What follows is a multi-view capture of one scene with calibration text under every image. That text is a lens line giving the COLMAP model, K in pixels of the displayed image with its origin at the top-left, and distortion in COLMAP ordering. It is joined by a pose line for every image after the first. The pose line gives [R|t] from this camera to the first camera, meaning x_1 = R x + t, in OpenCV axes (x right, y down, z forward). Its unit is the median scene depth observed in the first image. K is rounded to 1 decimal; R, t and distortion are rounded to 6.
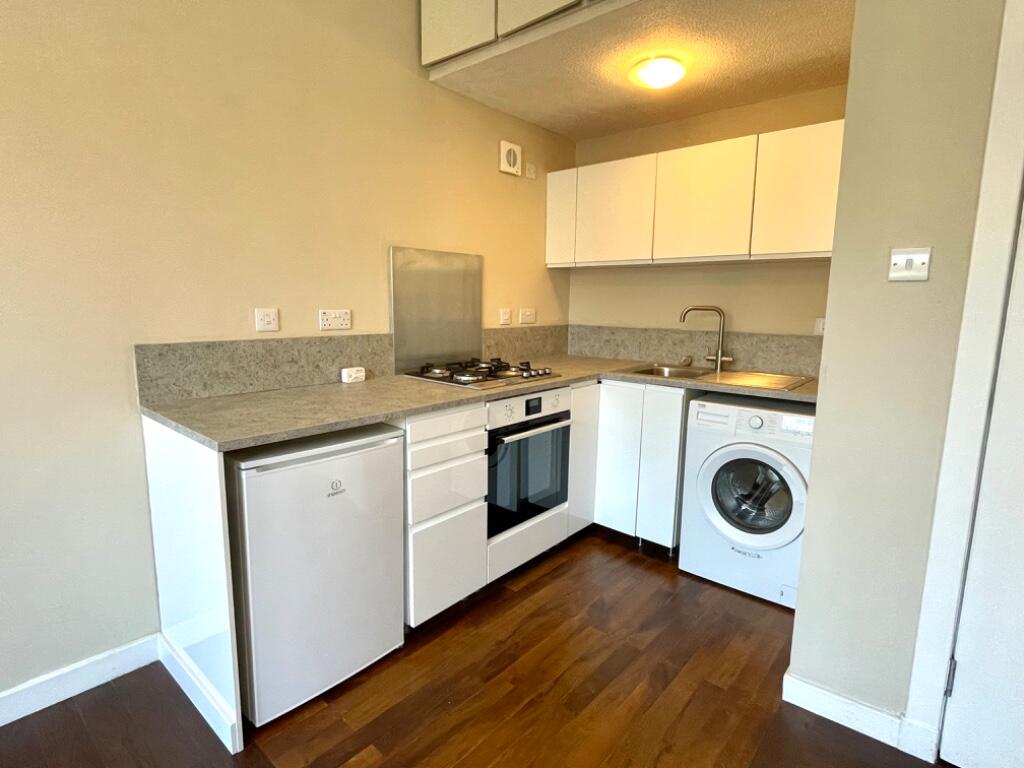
lens RADIAL K [[528.3, 0, 510.4], [0, 528.3, 380.8], [0, 0, 1]] dist [0.005078, -0.002597]
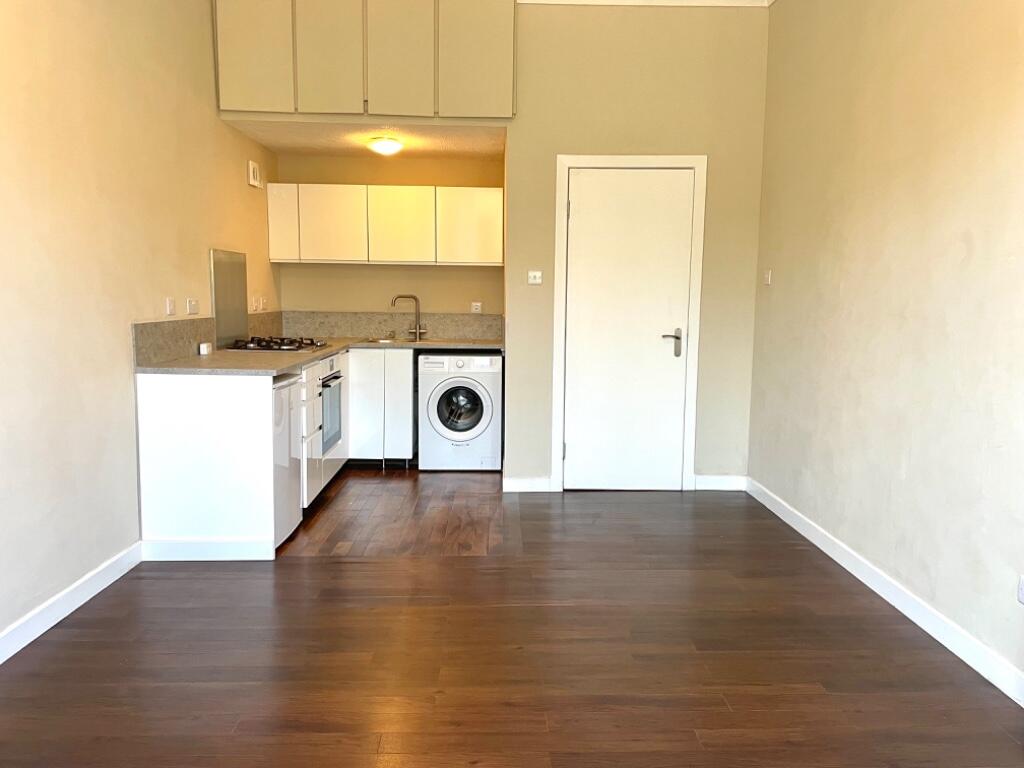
lens RADIAL K [[766.4, 0, 513.1], [0, 766.4, 384.0], [0, 0, 1]] dist [0.037339, -0.013672]
pose [[0.738505, -0.081524, 0.669302, -0.884865], [0.096943, 0.995188, 0.014252, 0.104598], [-0.667243, 0.054359, 0.742854, -0.777143]]
